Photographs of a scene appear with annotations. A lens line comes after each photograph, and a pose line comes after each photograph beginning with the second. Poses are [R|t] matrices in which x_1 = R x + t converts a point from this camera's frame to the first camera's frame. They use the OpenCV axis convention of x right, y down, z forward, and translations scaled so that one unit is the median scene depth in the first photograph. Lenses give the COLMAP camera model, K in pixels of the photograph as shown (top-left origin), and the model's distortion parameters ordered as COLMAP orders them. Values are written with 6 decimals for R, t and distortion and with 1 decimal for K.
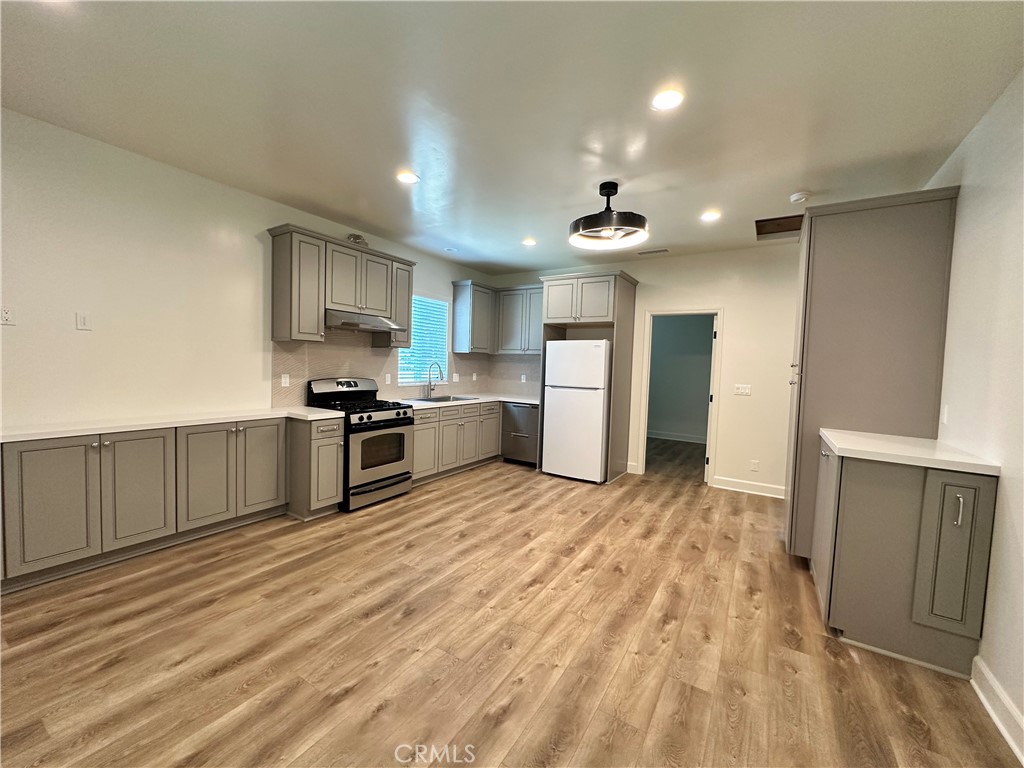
lens RADIAL K [[408.3, 0, 512.9], [0, 408.3, 385.1], [0, 0, 1]] dist [-0.004486, 0.000668]
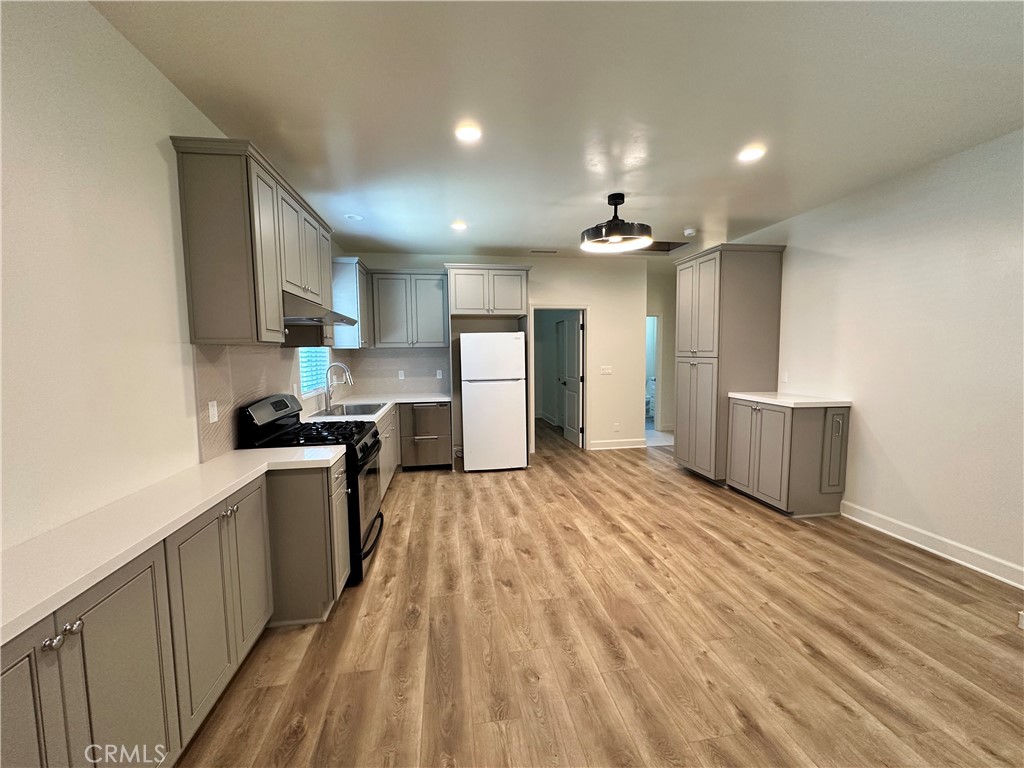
lens RADIAL K [[408.3, 0, 511.5], [0, 408.3, 384.9], [0, 0, 1]] dist [-0.004486, 0.000668]
pose [[0.748711, -0.095792, 0.655939, -0.663246], [0.070603, 0.995399, 0.064777, -0.061289], [-0.659127, -0.002188, 0.752029, 0.309256]]
